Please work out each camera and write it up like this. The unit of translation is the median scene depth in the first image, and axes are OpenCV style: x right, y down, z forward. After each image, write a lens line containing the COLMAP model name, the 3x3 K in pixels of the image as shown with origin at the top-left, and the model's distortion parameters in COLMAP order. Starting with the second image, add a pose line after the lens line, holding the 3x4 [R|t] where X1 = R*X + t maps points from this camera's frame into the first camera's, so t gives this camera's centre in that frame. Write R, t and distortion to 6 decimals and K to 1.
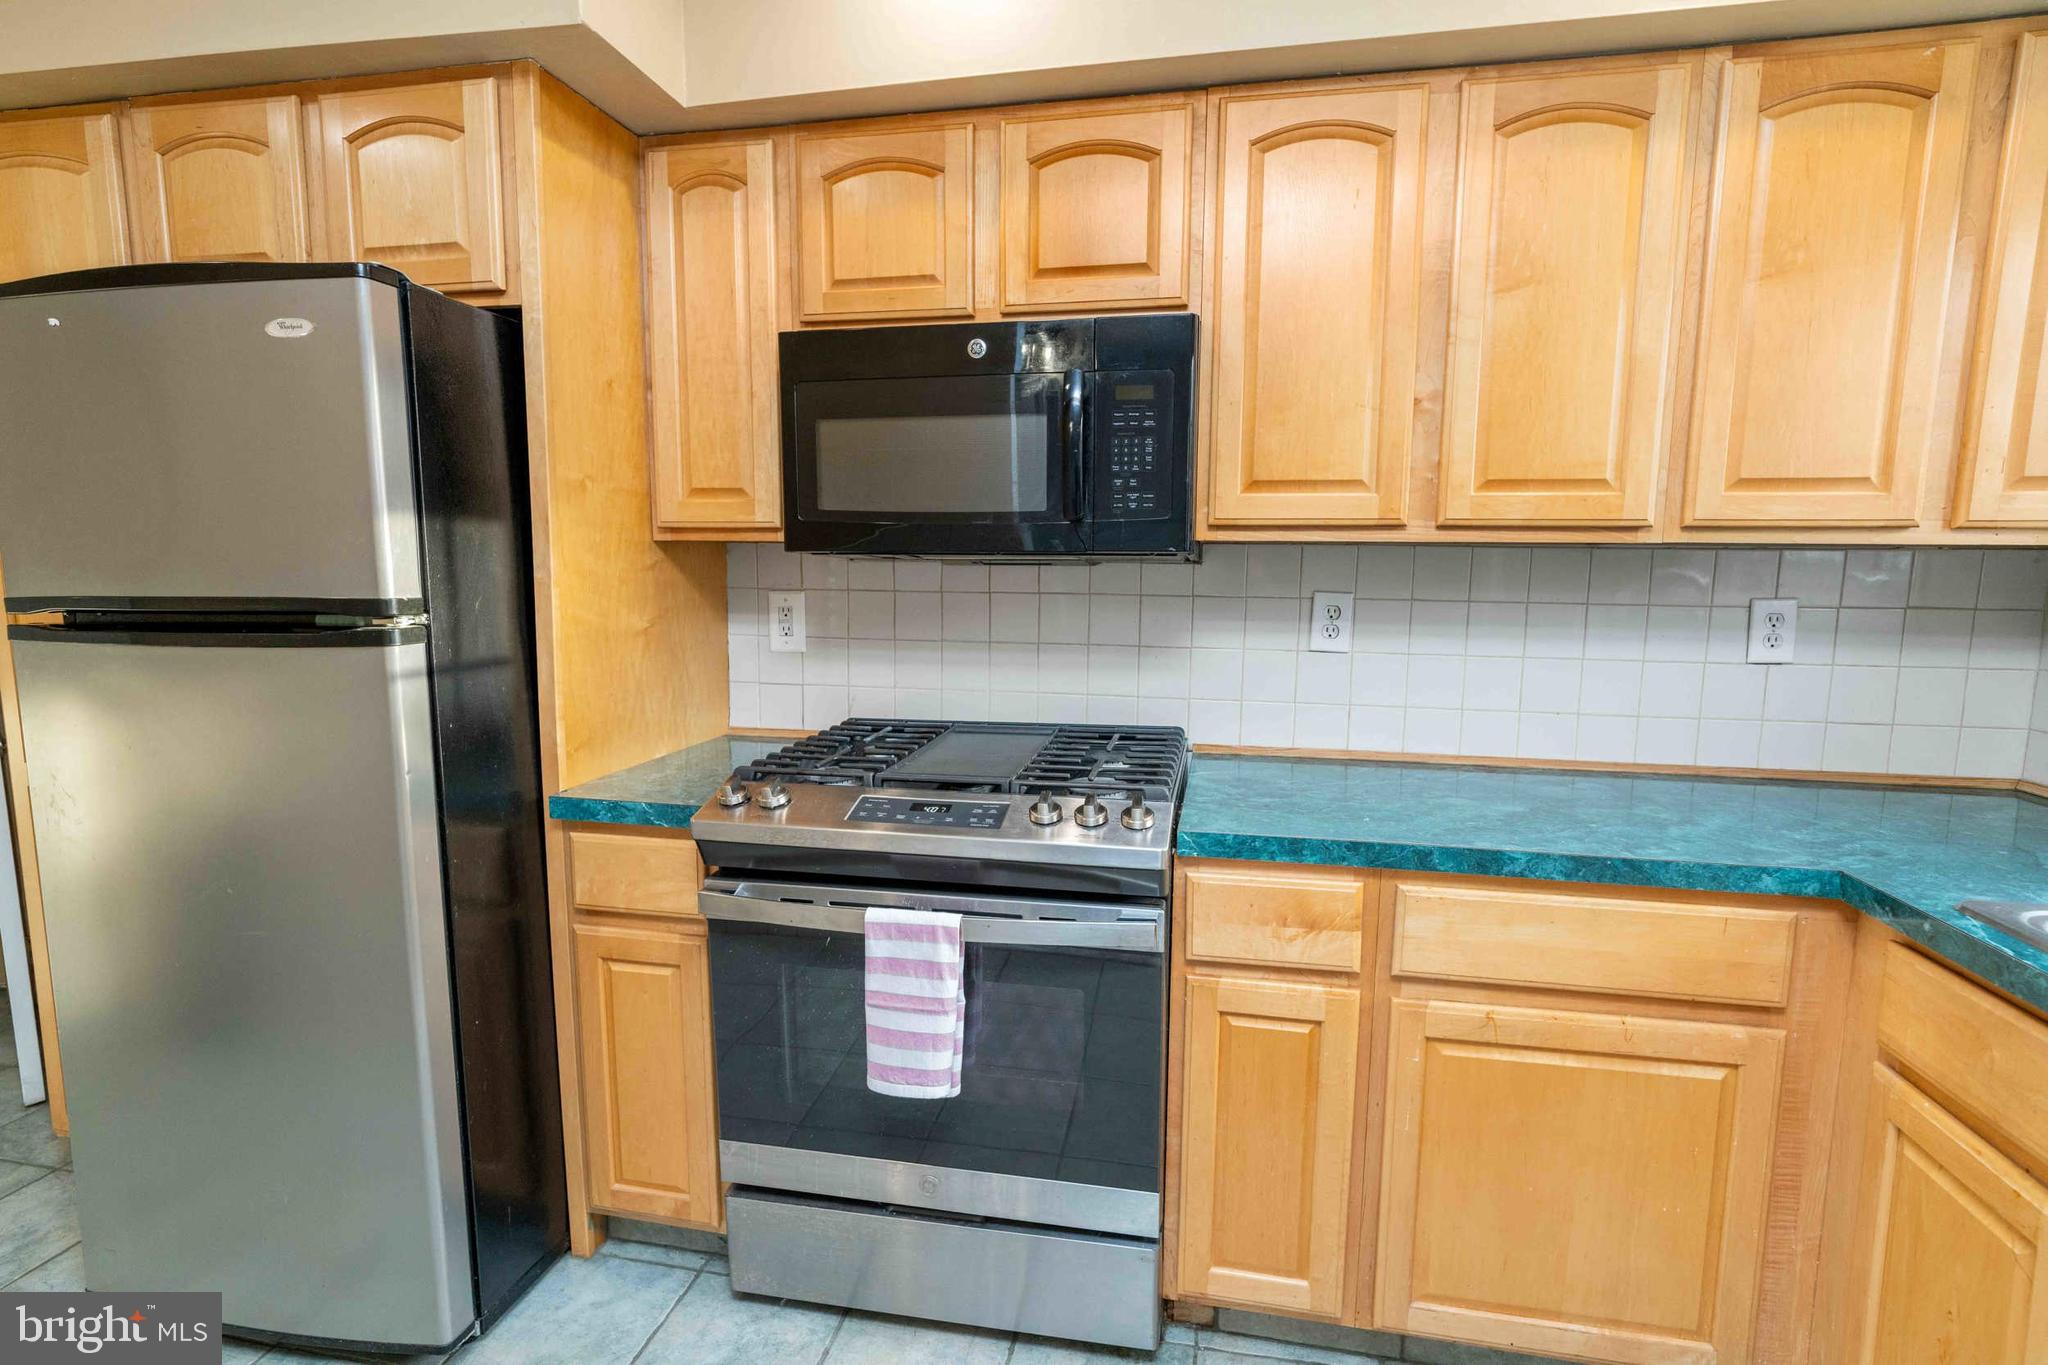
lens RADIAL K [[1004.5, 0, 1026.9], [0, 1004.5, 681.2], [0, 0, 1]] dist [-0.008956, 0.007079]
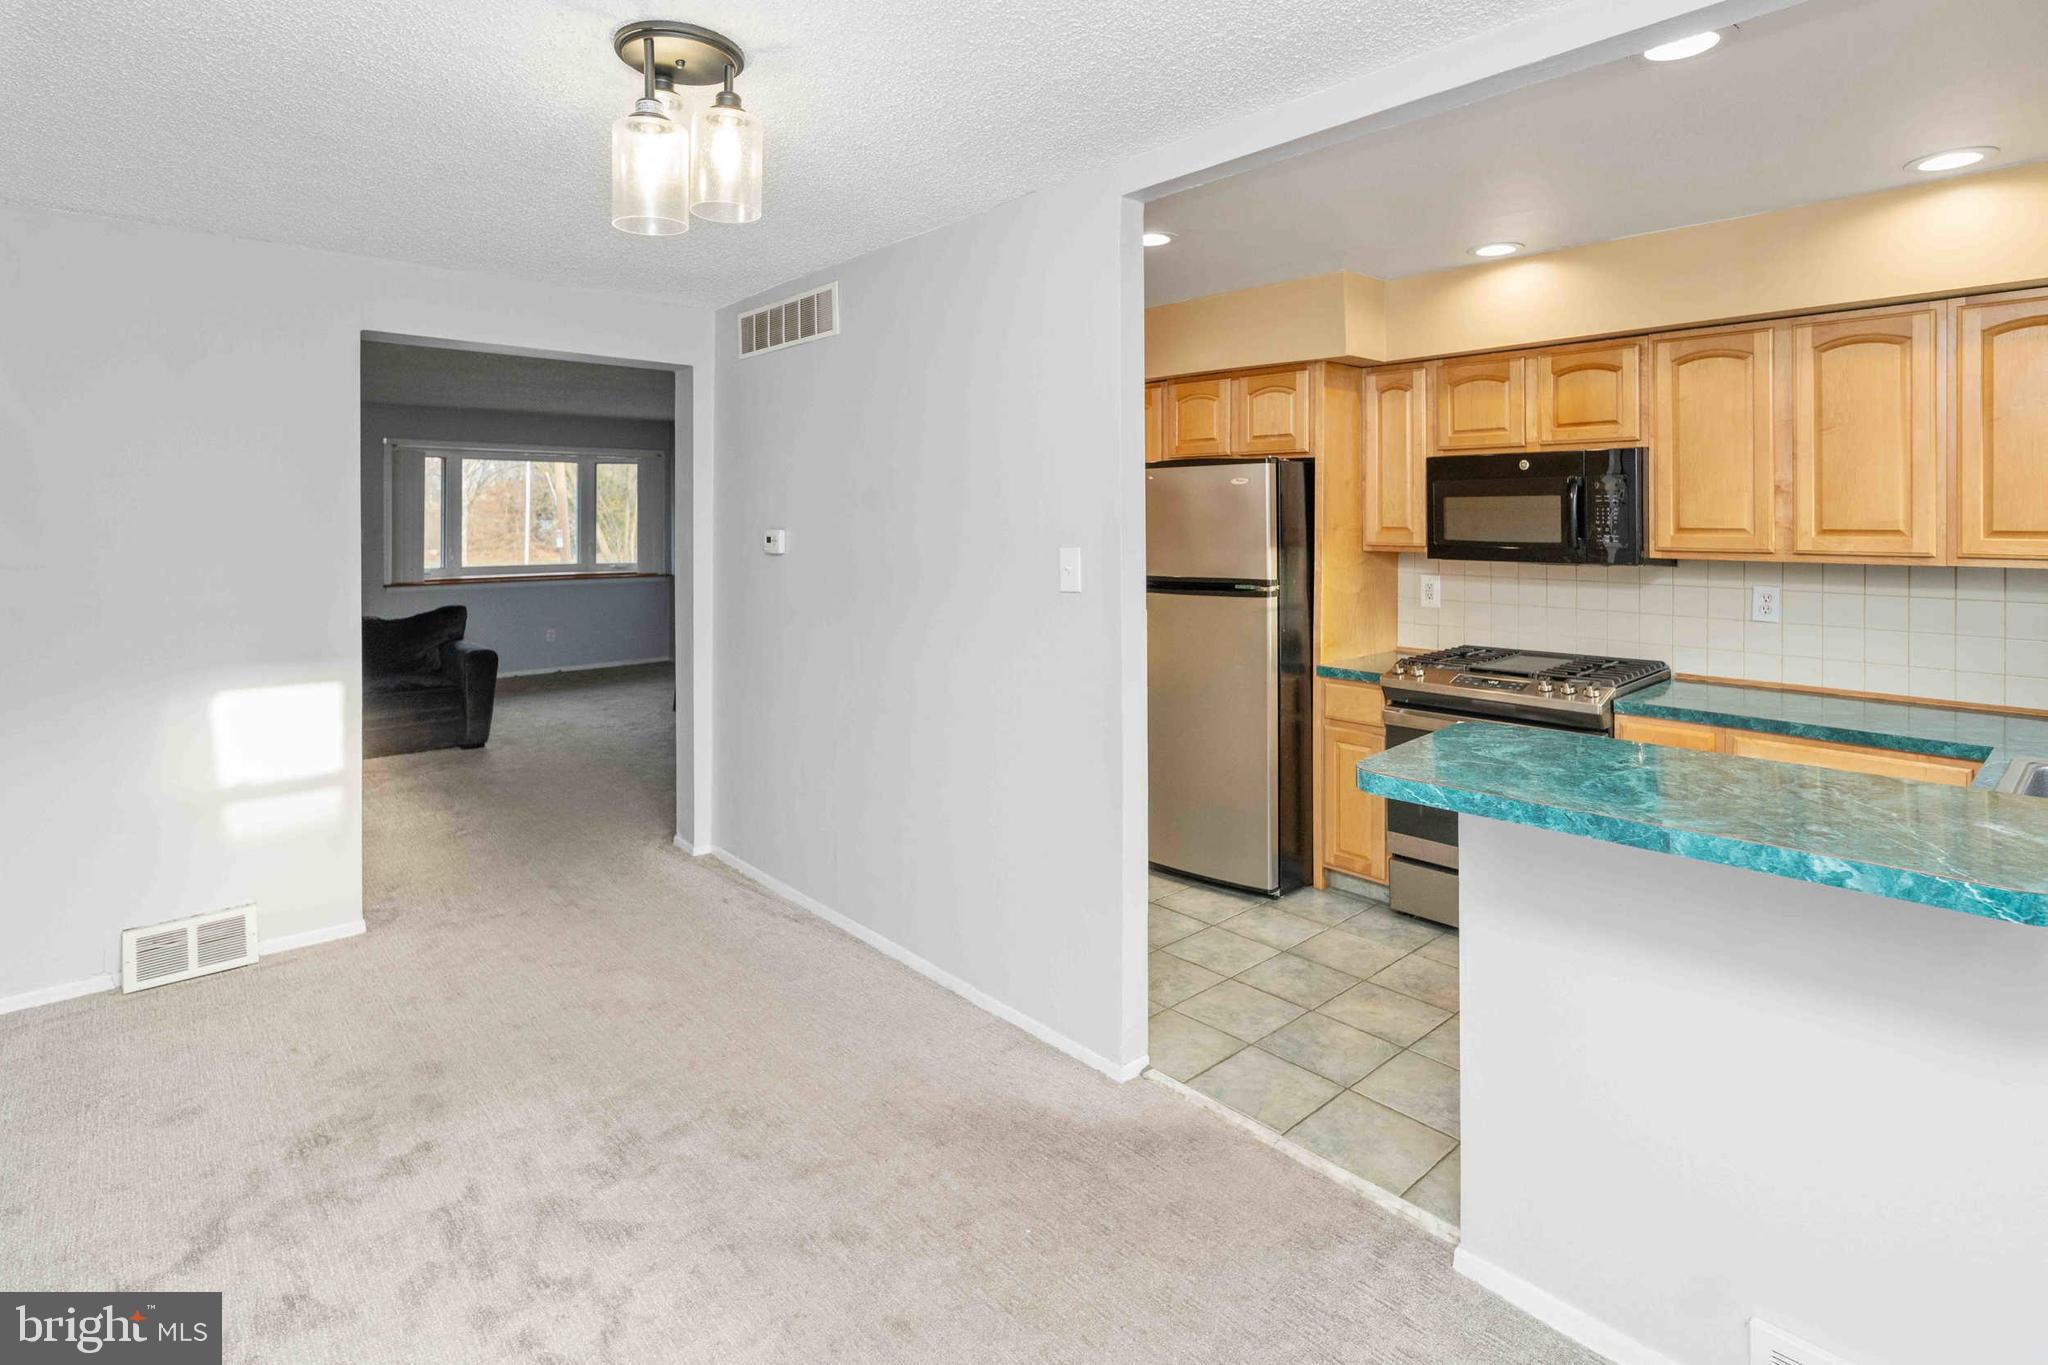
lens RADIAL K [[1004.5, 0, 1042.5], [0, 1004.5, 522.0], [0, 0, 1]] dist [-0.008956, 0.007079]
pose [[0.810729, -0.005373, -0.585397, 0.373833], [-0.060207, 0.993890, -0.092504, 0.040212], [0.582318, 0.110240, 0.805452, -1.300295]]
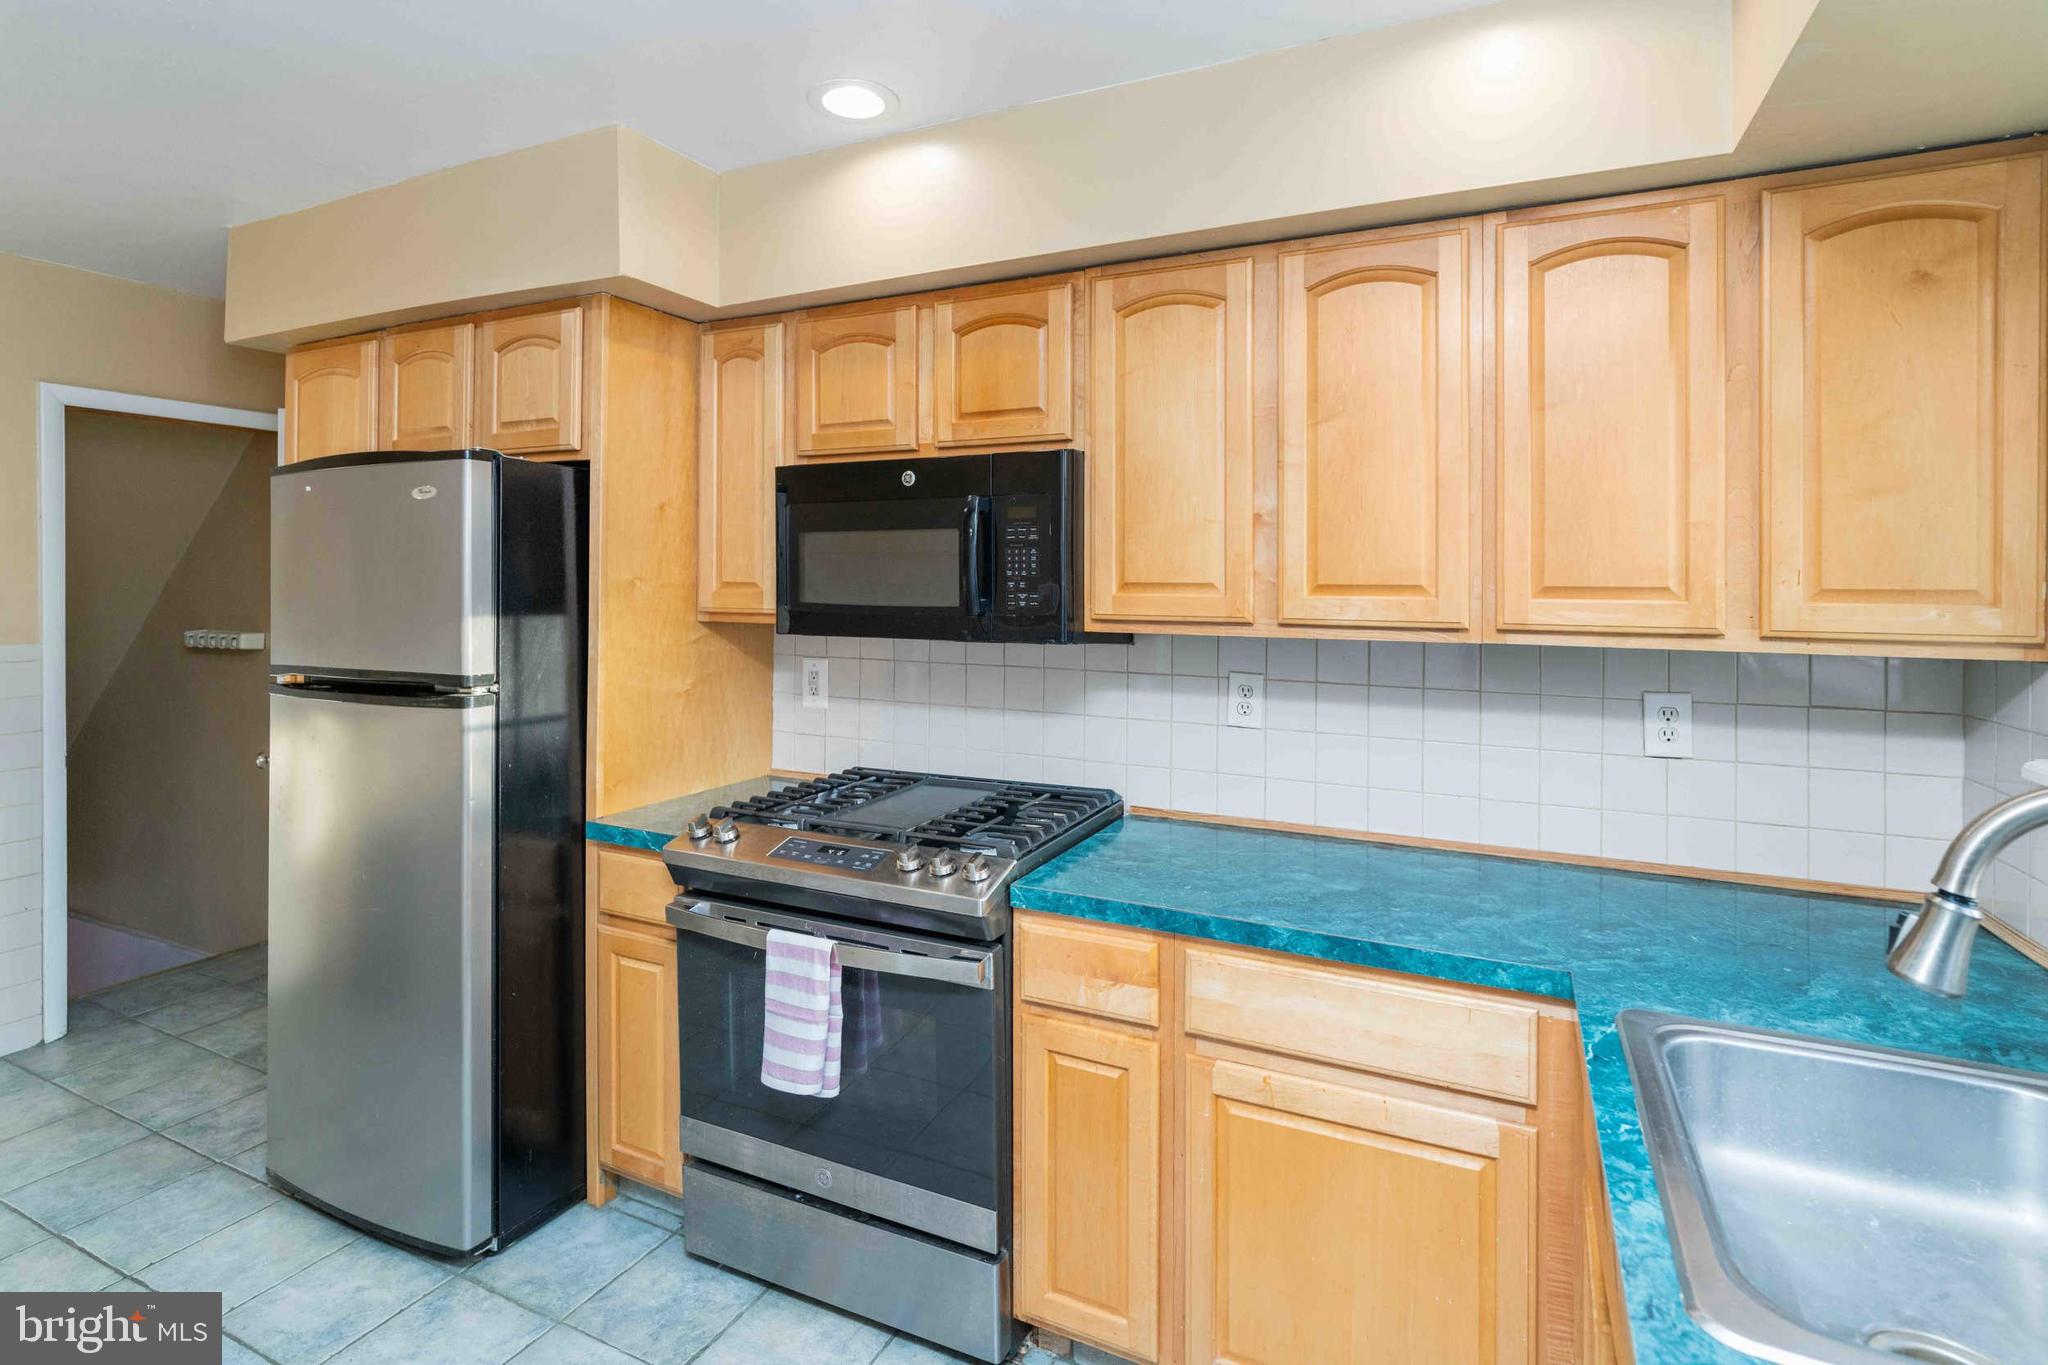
lens RADIAL K [[1004.5, 0, 1012.6], [0, 1004.5, 580.2], [0, 0, 1]] dist [-0.008956, 0.007079]
pose [[0.967592, -0.001058, -0.252518, 0.411110], [-0.030872, 0.991994, -0.122453, -0.057168], [0.250626, 0.126280, 0.959812, -0.165126]]
